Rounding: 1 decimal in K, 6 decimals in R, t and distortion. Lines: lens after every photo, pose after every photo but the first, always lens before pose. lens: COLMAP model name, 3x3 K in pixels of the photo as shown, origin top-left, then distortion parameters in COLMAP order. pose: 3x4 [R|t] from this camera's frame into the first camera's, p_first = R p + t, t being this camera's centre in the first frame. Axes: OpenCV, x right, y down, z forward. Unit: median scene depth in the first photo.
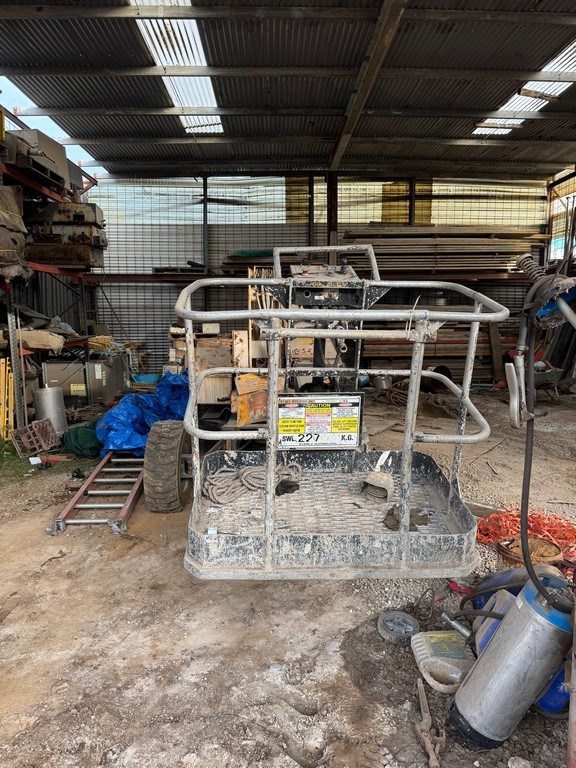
lens RADIAL K [[541.9, 0, 290.8], [0, 541.9, 383.0], [0, 0, 1]] dist [0.092174, -0.146419]
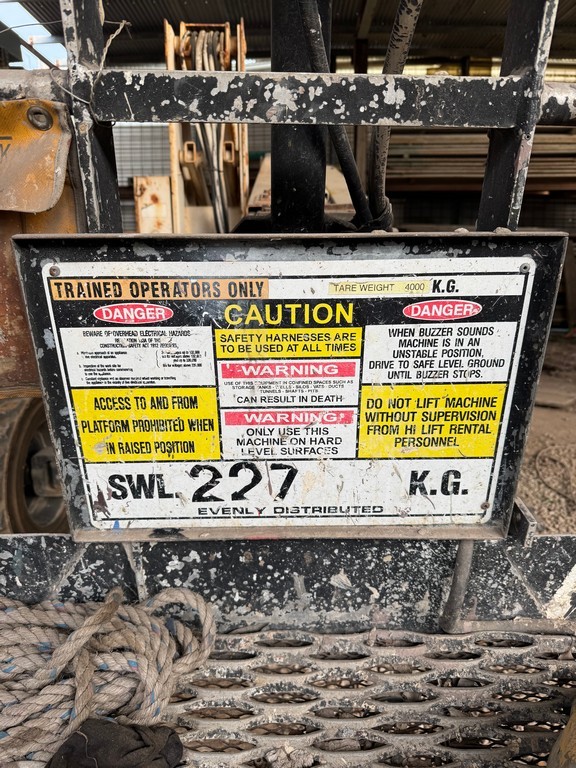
lens RADIAL K [[541.9, 0, 290.8], [0, 541.9, 383.0], [0, 0, 1]] dist [0.092174, -0.146419]
pose [[0.999060, 0.007037, -0.042765, 0.017665], [-0.003319, 0.996255, 0.086403, 0.014265], [0.043213, -0.086180, 0.995342, 0.242448]]
